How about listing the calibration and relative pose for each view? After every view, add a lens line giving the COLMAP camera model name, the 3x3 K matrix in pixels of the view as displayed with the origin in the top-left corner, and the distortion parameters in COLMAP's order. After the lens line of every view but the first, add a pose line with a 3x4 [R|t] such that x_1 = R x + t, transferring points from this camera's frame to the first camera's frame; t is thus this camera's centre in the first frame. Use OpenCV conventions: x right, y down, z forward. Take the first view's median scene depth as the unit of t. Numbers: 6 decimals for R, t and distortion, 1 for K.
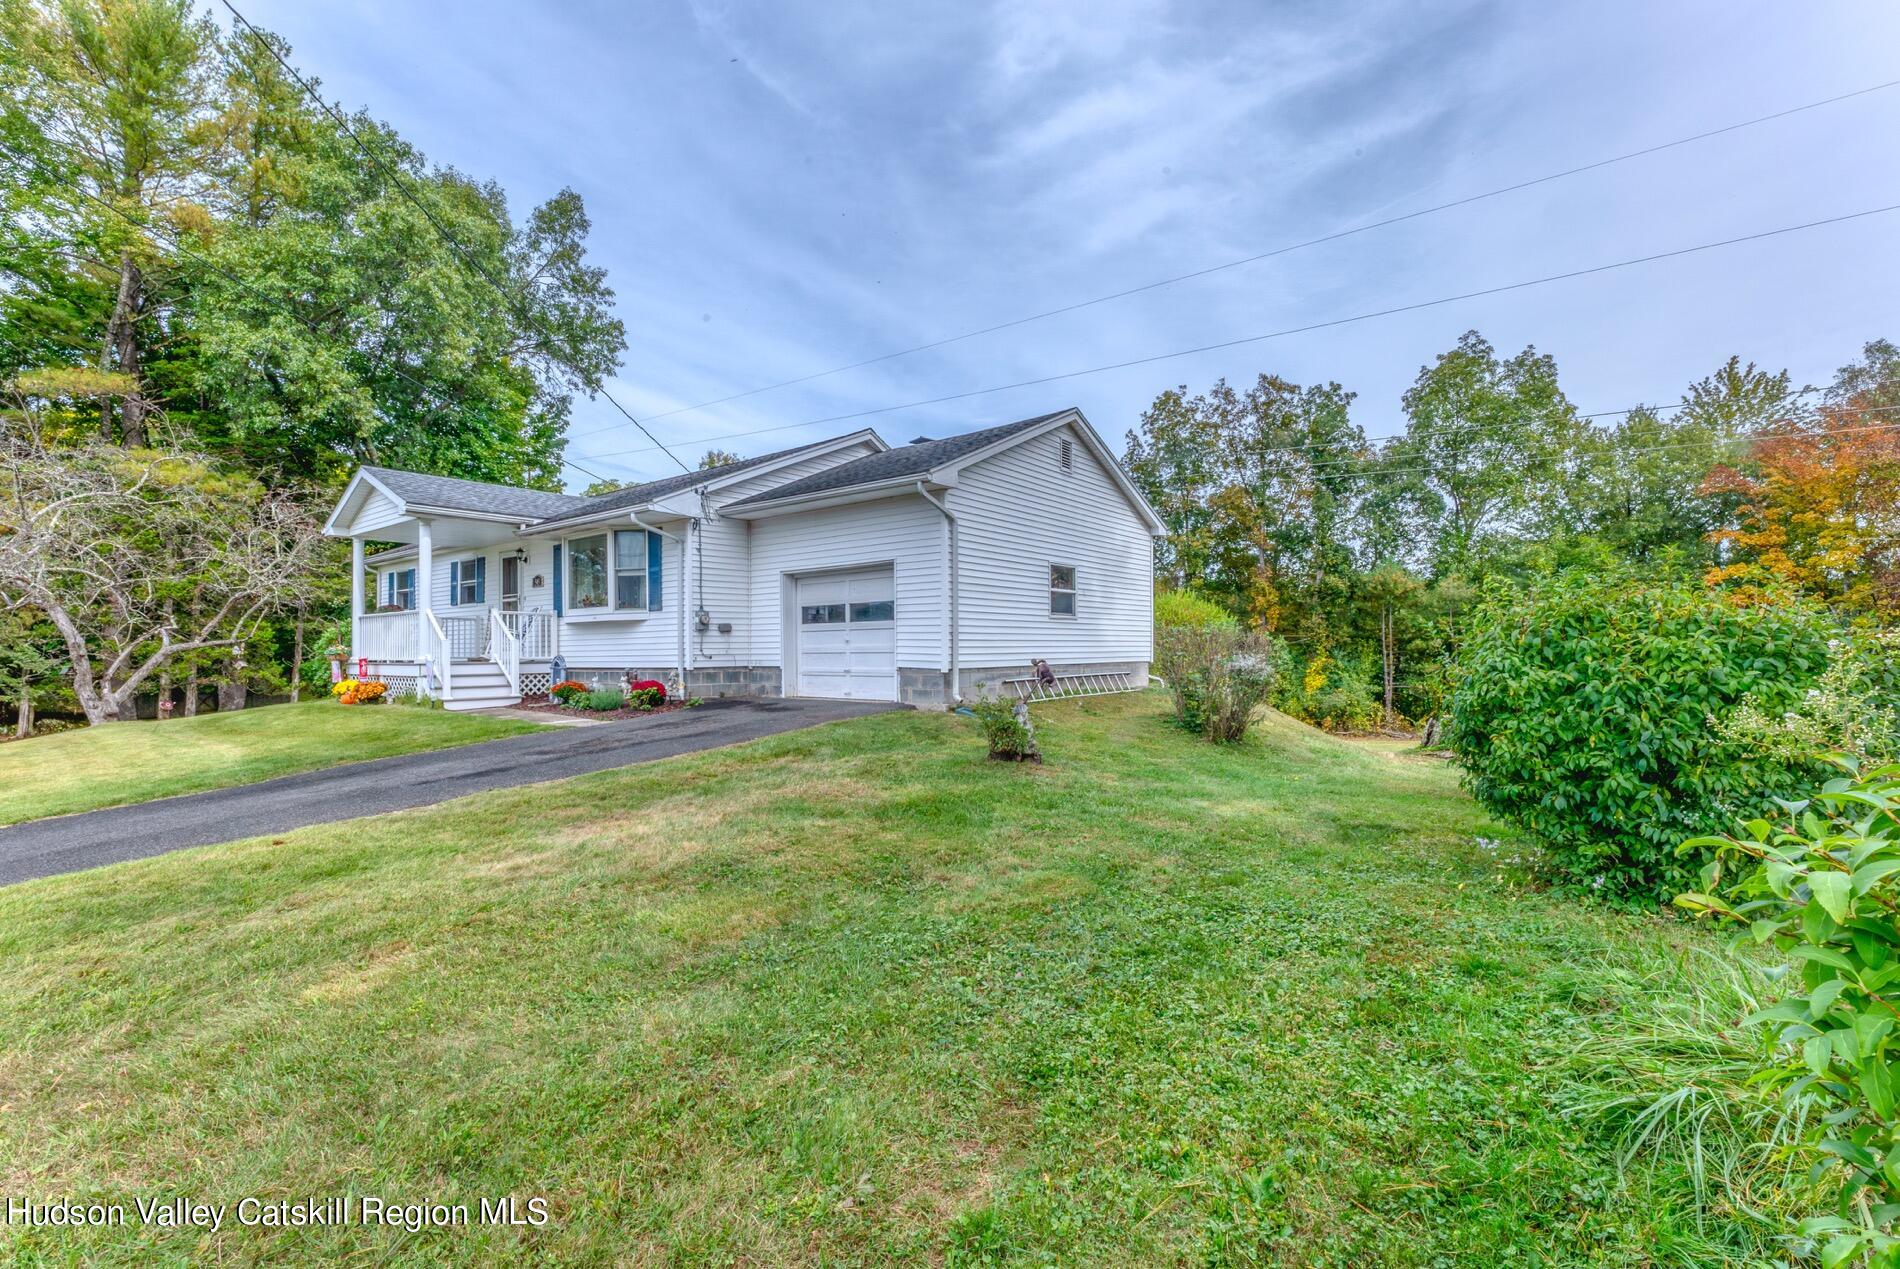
lens RADIAL K [[808.4, 0, 926.6], [0, 808.4, 643.4], [0, 0, 1]] dist [0.001186, 0.000296]
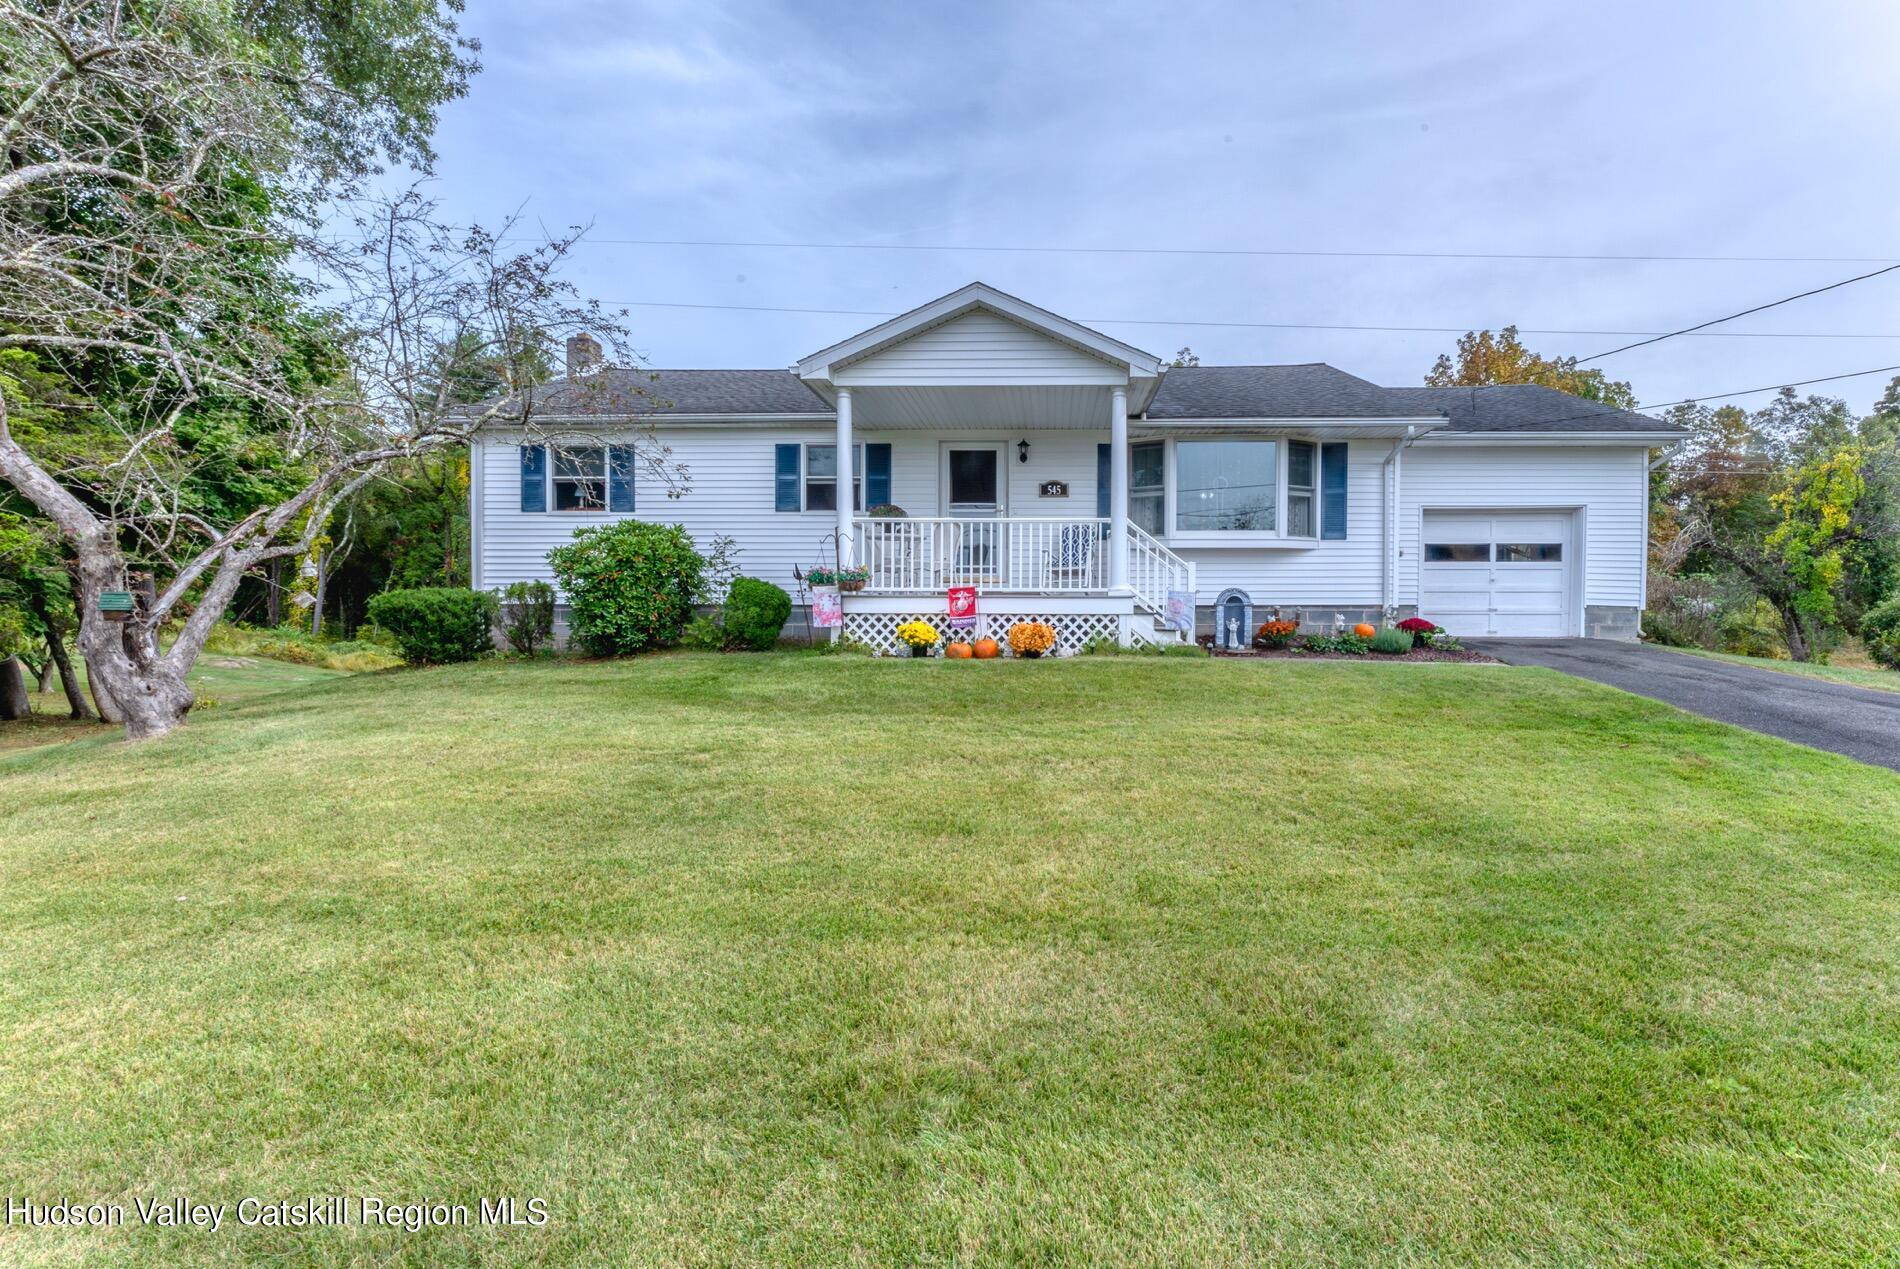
lens RADIAL K [[791.2, 0, 957.0], [0, 791.2, 565.3], [0, 0, 1]] dist [-0.012532, -0.000008]
pose [[0.820229, 0.038991, 0.570705, -0.199100], [-0.018080, 0.998943, -0.042264, 0.005304], [-0.571750, 0.024347, 0.820067, 0.095034]]
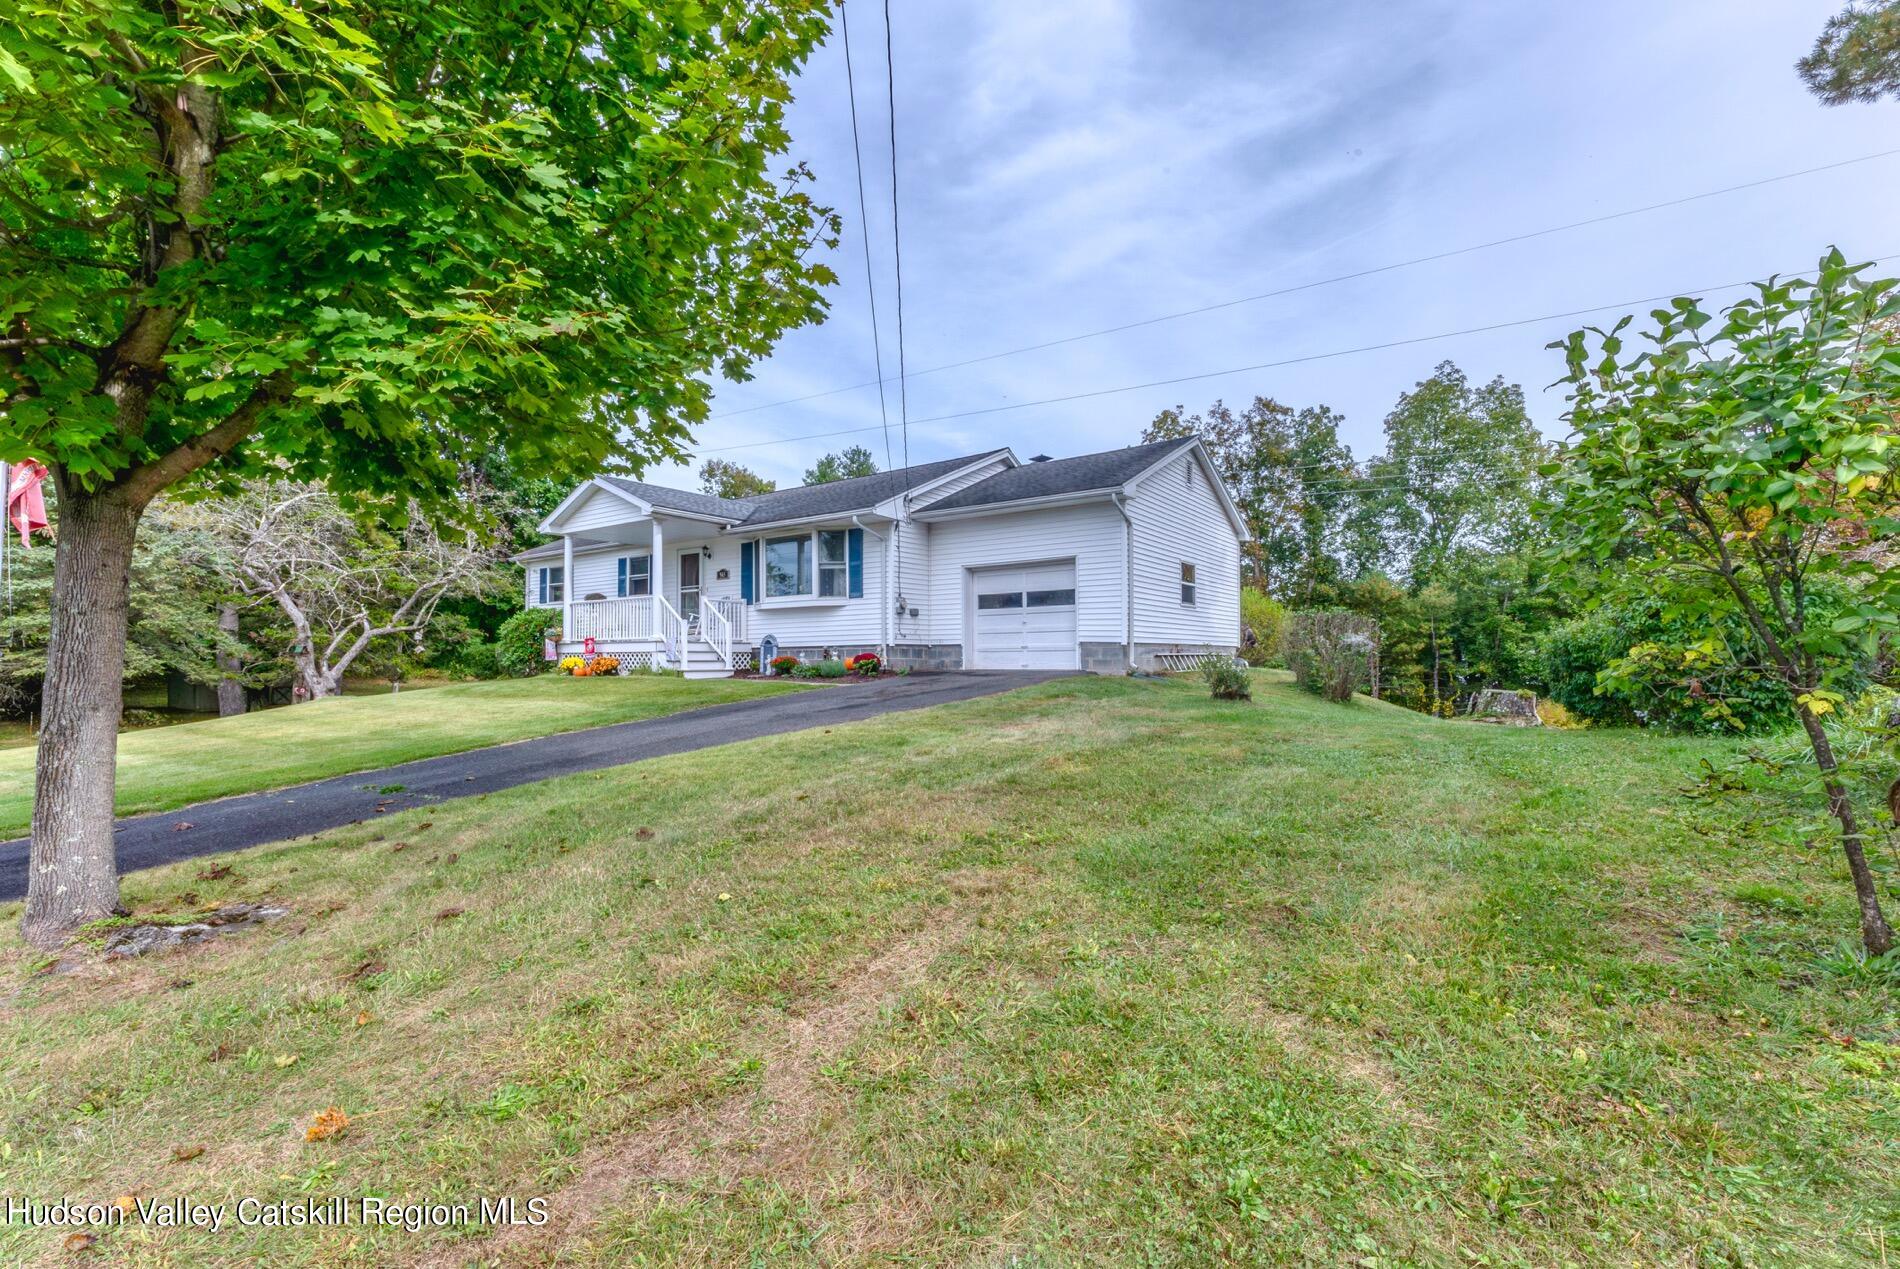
lens RADIAL K [[791.9, 0, 950.0], [0, 791.9, 634.5], [0, 0, 1]] dist [0.001574, 0.000141]
pose [[0.998994, 0.005061, 0.044568, -0.043388], [-0.004180, 0.999794, -0.019846, 0.006489], [-0.044659, 0.019640, 0.998809, -0.031096]]
